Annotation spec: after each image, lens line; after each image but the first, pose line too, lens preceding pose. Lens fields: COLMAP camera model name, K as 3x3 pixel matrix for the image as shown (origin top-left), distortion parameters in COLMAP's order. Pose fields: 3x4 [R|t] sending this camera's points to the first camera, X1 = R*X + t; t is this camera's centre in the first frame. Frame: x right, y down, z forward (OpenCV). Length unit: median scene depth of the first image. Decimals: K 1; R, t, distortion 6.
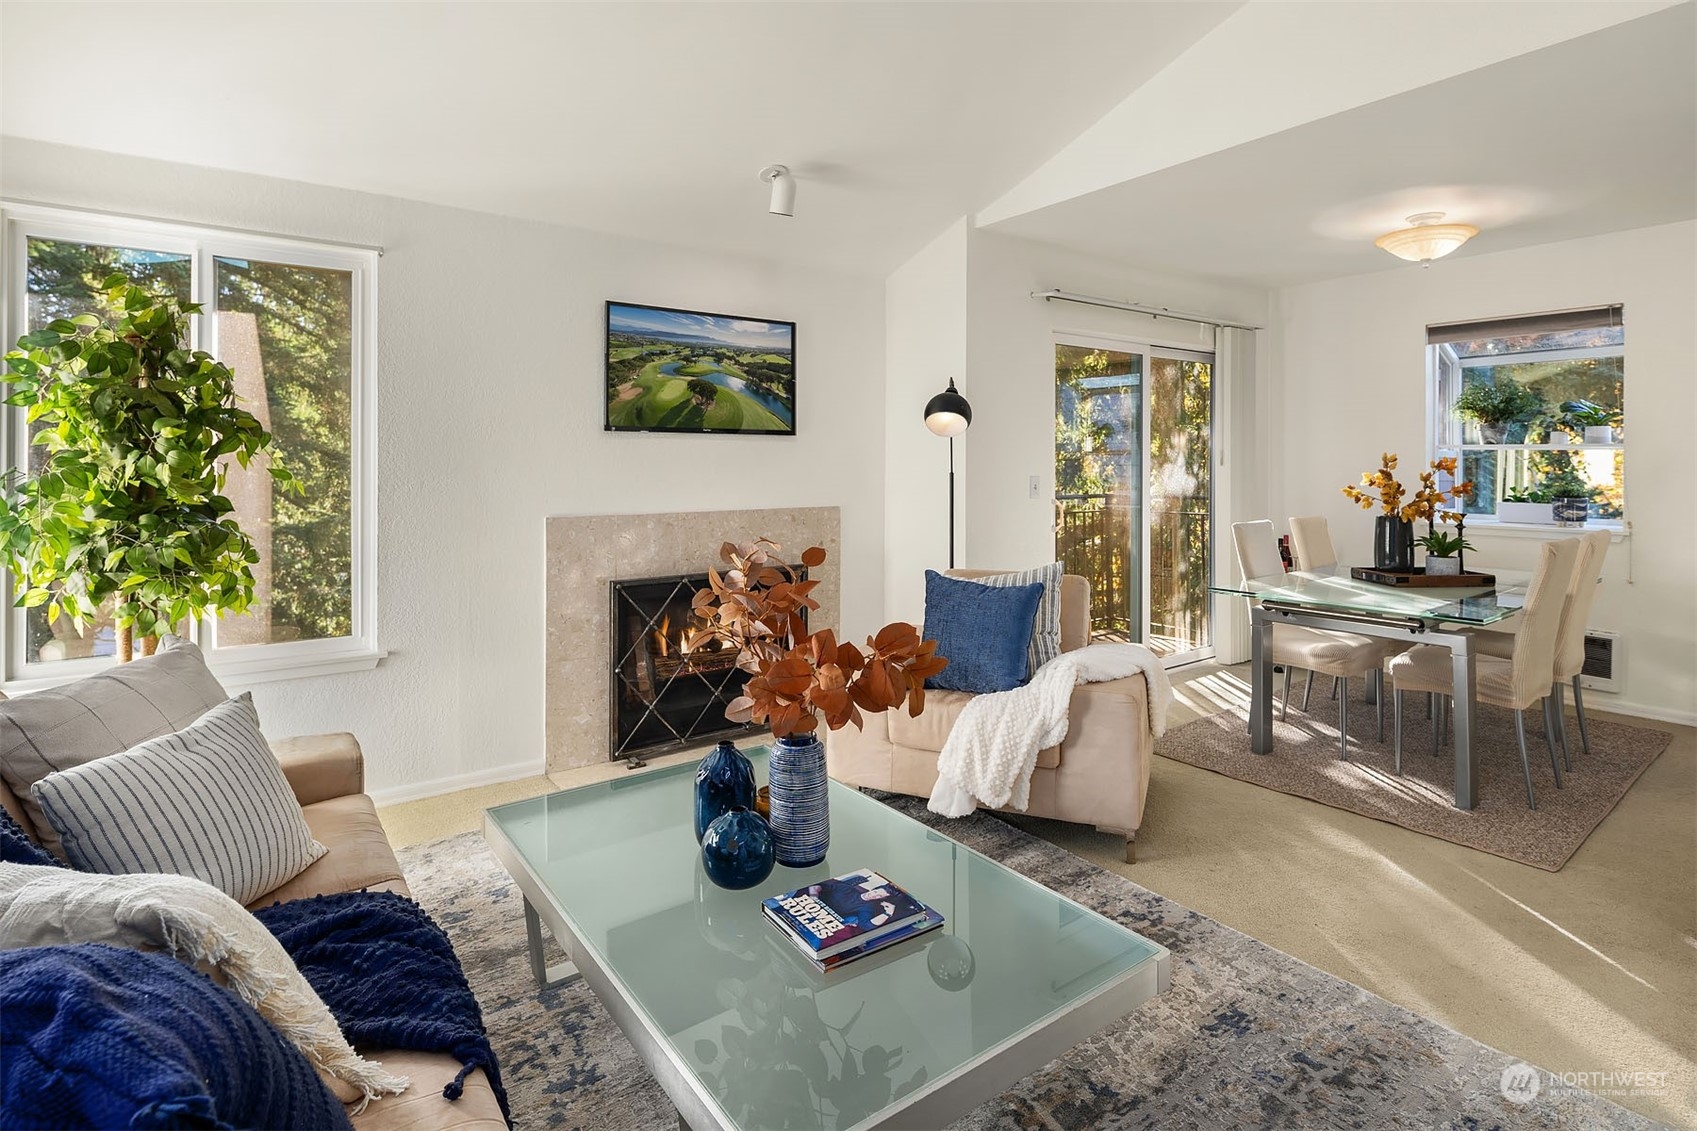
lens RADIAL K [[857.5, 0, 825.2], [0, 857.5, 471.8], [0, 0, 1]] dist [0.000824, -0.000145]
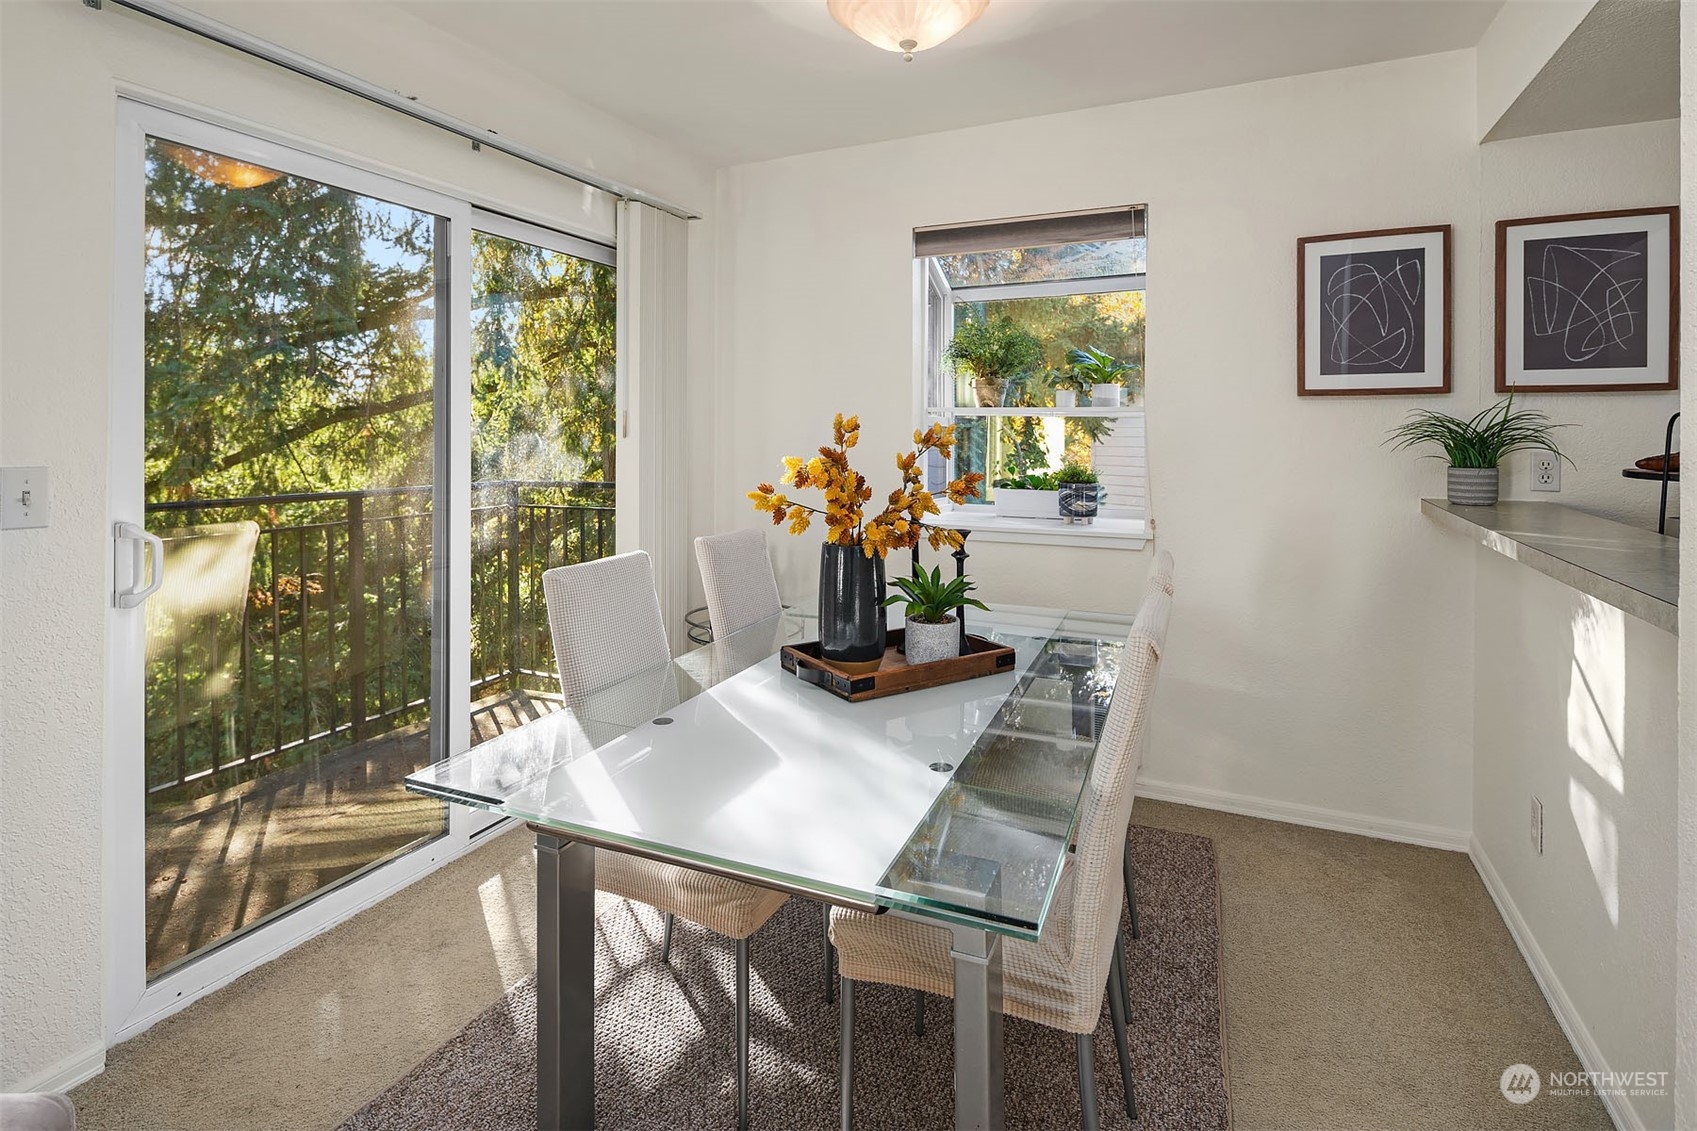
lens RADIAL K [[842.6, 0, 844.8], [0, 842.6, 433.2], [0, 0, 1]] dist [-0.002209, 0.000242]
pose [[0.867176, 0.004714, 0.497979, 0.413720], [-0.001207, 0.999972, -0.007364, -0.006984], [-0.498000, 0.005784, 0.867158, 0.576541]]
